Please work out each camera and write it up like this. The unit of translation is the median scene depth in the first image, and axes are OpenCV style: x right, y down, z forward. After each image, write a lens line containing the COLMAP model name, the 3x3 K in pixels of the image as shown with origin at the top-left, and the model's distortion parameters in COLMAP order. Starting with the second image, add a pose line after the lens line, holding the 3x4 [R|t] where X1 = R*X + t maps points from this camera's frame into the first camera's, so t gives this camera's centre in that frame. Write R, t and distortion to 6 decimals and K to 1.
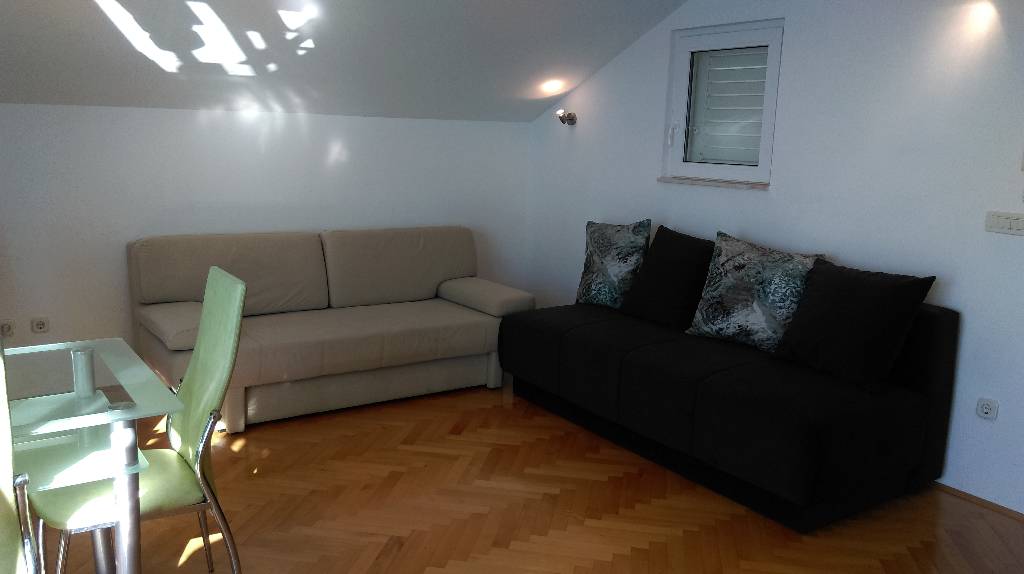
lens RADIAL K [[854.0, 0, 512.0], [0, 854.0, 287.0], [0, 0, 1]] dist [0.239015, -0.000282]
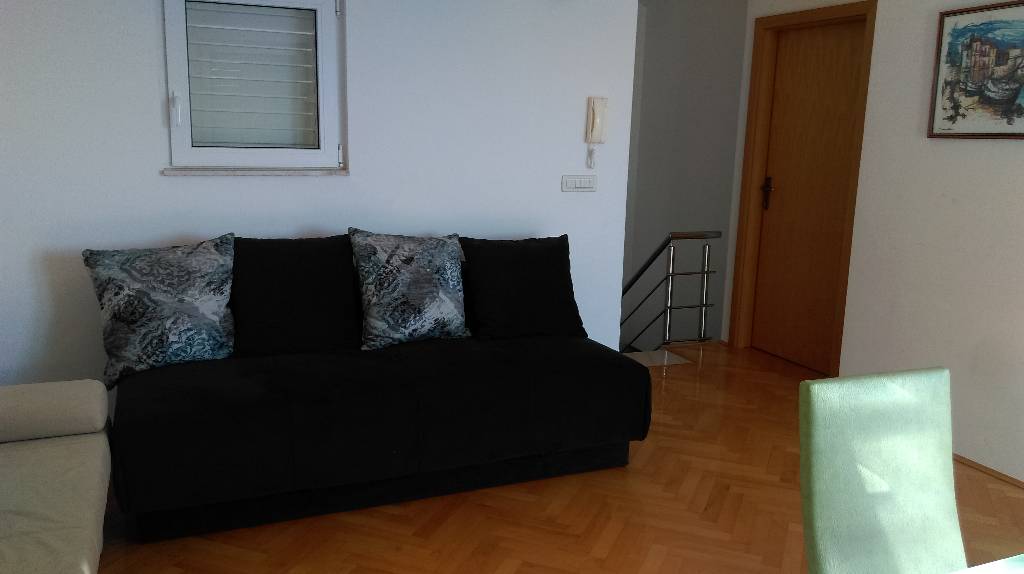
lens RADIAL K [[854.0, 0, 512.0], [0, 854.0, 287.0], [0, 0, 1]] dist [0.239015, -0.000282]
pose [[0.201916, -0.214334, 0.955662, -0.586707], [0.168470, 0.968817, 0.181690, -0.141118], [-0.964805, 0.124314, 0.231728, 0.681167]]
